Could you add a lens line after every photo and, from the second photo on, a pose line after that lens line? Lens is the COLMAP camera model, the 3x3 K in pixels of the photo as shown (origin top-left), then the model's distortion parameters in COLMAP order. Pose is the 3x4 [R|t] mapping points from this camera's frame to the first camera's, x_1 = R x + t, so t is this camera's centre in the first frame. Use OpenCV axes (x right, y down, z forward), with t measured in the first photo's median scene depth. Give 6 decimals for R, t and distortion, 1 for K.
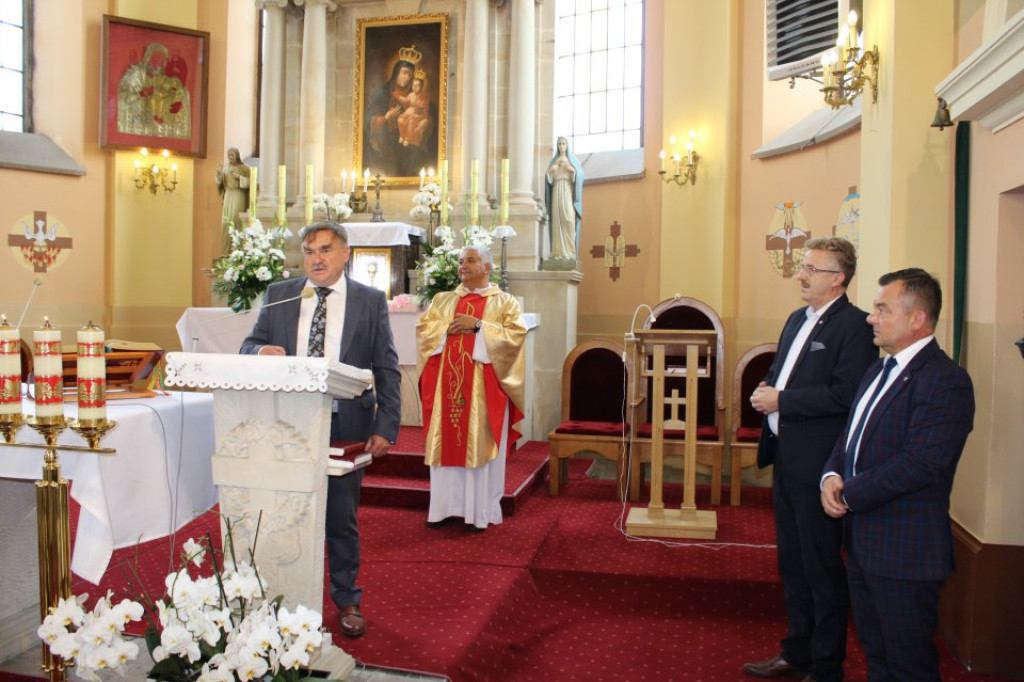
lens RADIAL K [[828.0, 0, 512.0], [0, 828.0, 341.0], [0, 0, 1]] dist [-0.156636, 0.120422]
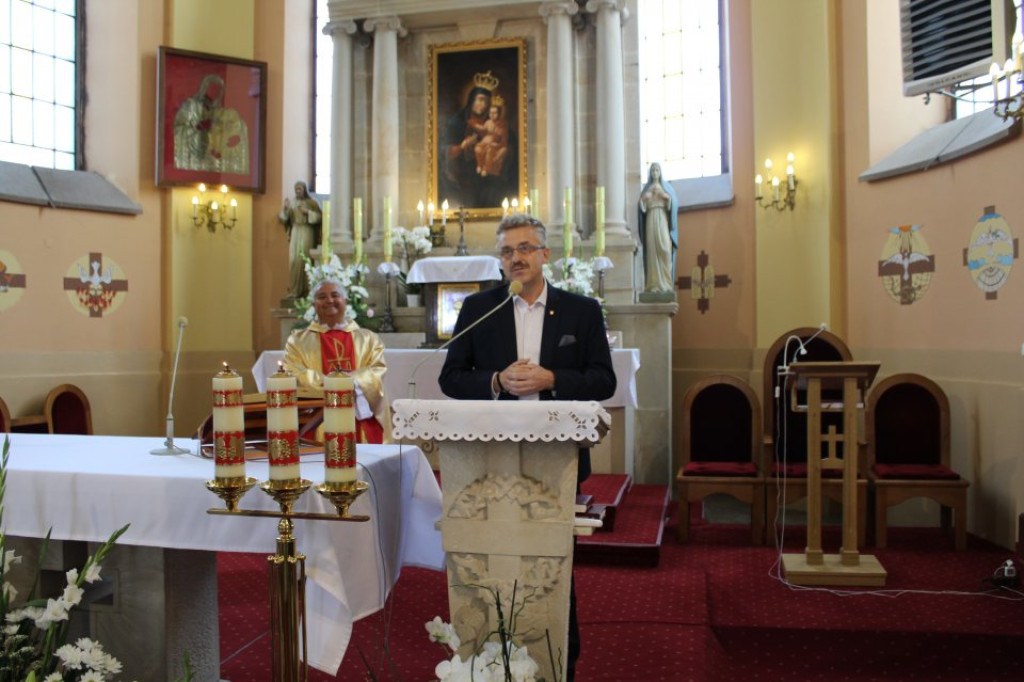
lens RADIAL K [[847.4, 0, 510.6], [0, 847.4, 345.0], [0, 0, 1]] dist [-0.168797, 0.146406]
pose [[0.999710, -0.023898, -0.002862, -0.109238], [0.023759, 0.998858, -0.041444, -0.001546], [0.003850, 0.041364, 0.999137, 0.036546]]
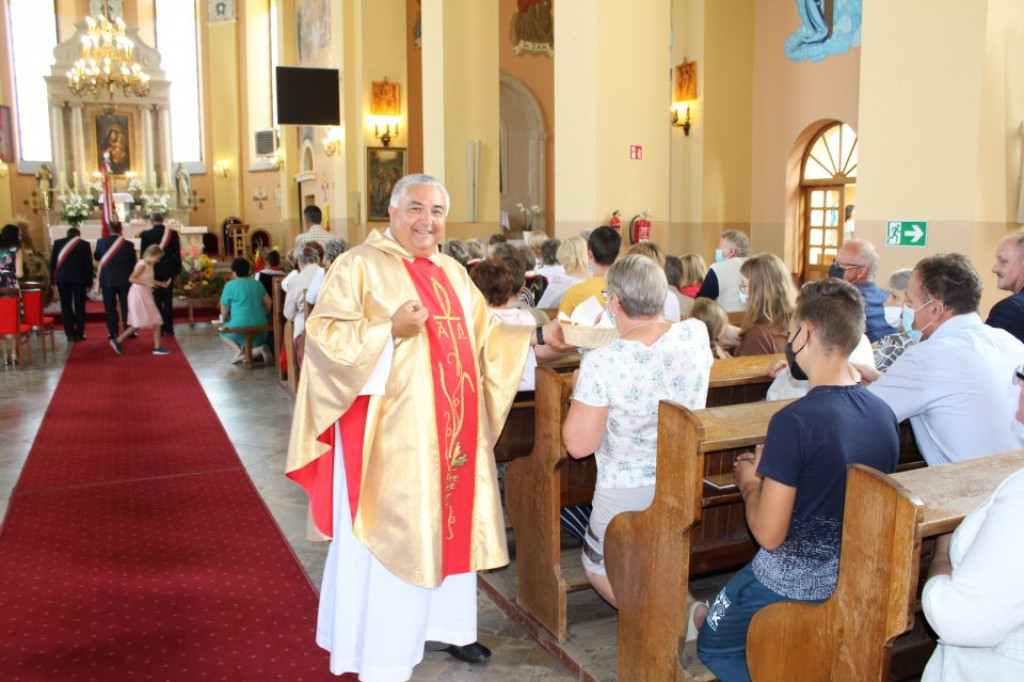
lens RADIAL K [[847.4, 0, 510.6], [0, 847.4, 345.0], [0, 0, 1]] dist [-0.168797, 0.146406]
pose [[0.787151, -0.114729, 0.605996, -0.857087], [0.052931, 0.991488, 0.118956, 0.104866], [-0.614485, -0.061561, 0.786523, -2.034595]]
